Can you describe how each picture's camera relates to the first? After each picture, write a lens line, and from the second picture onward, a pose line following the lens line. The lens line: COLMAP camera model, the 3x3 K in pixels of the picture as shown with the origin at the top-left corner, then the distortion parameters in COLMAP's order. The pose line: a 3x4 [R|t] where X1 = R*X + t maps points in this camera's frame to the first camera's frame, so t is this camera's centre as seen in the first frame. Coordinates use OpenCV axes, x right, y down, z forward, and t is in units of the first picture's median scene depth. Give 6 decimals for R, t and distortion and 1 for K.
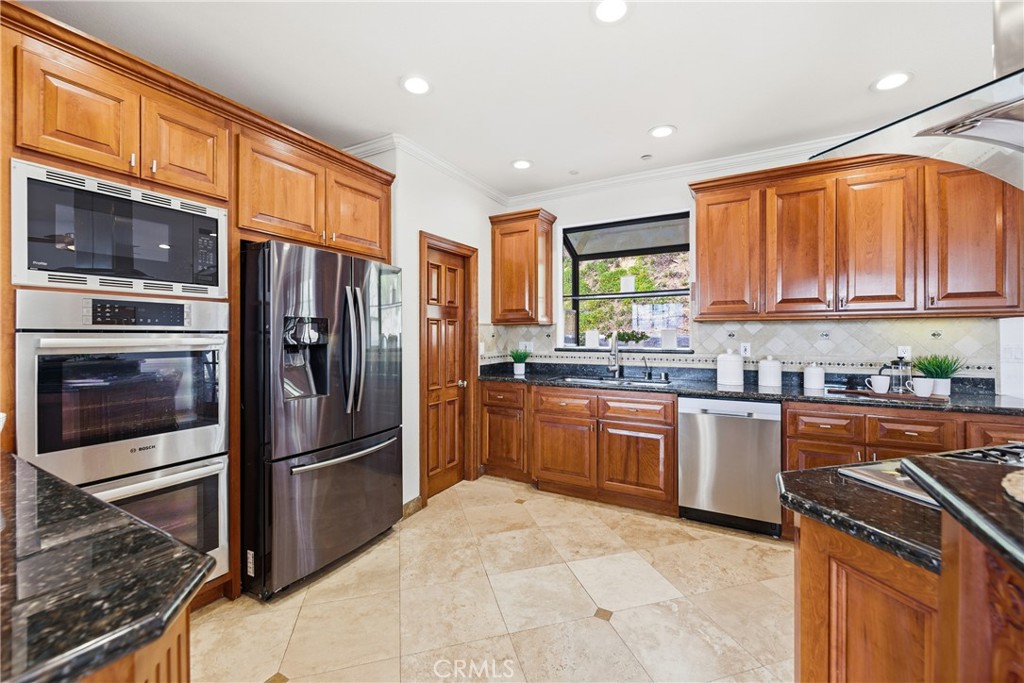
lens RADIAL K [[410.2, 0, 515.5], [0, 410.2, 334.1], [0, 0, 1]] dist [-0.008278, -0.000398]
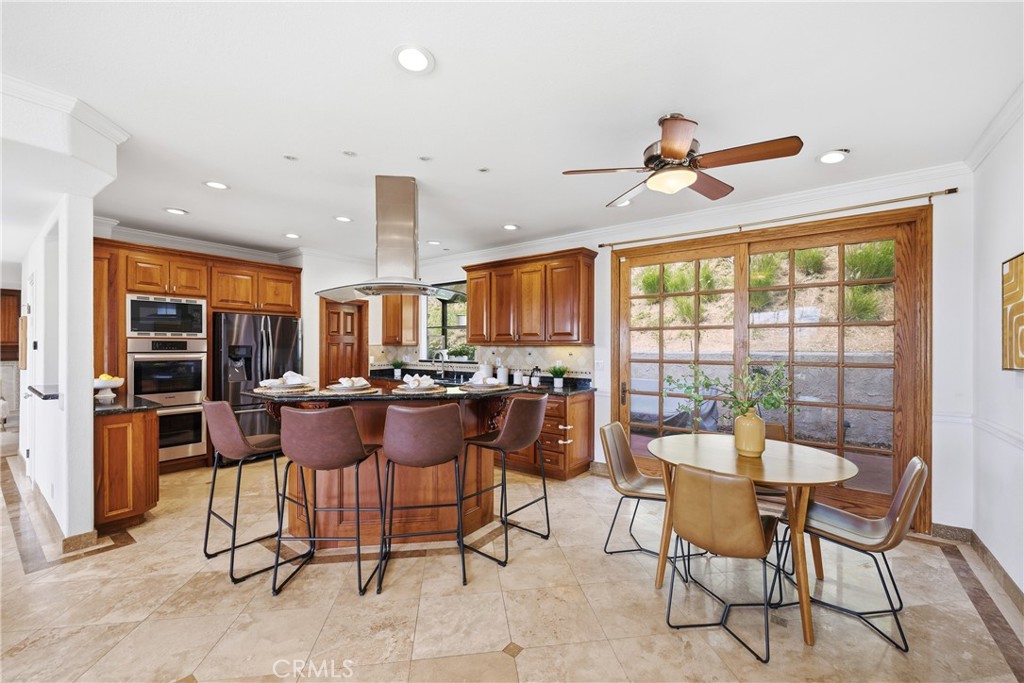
lens RADIAL K [[410.2, 0, 517.0], [0, 410.2, 346.6], [0, 0, 1]] dist [-0.008278, -0.000398]
pose [[0.992332, 0.004241, -0.123526, 1.124779], [-0.003877, 0.999987, 0.003186, -0.042184], [0.123538, -0.002683, 0.992336, -0.919147]]
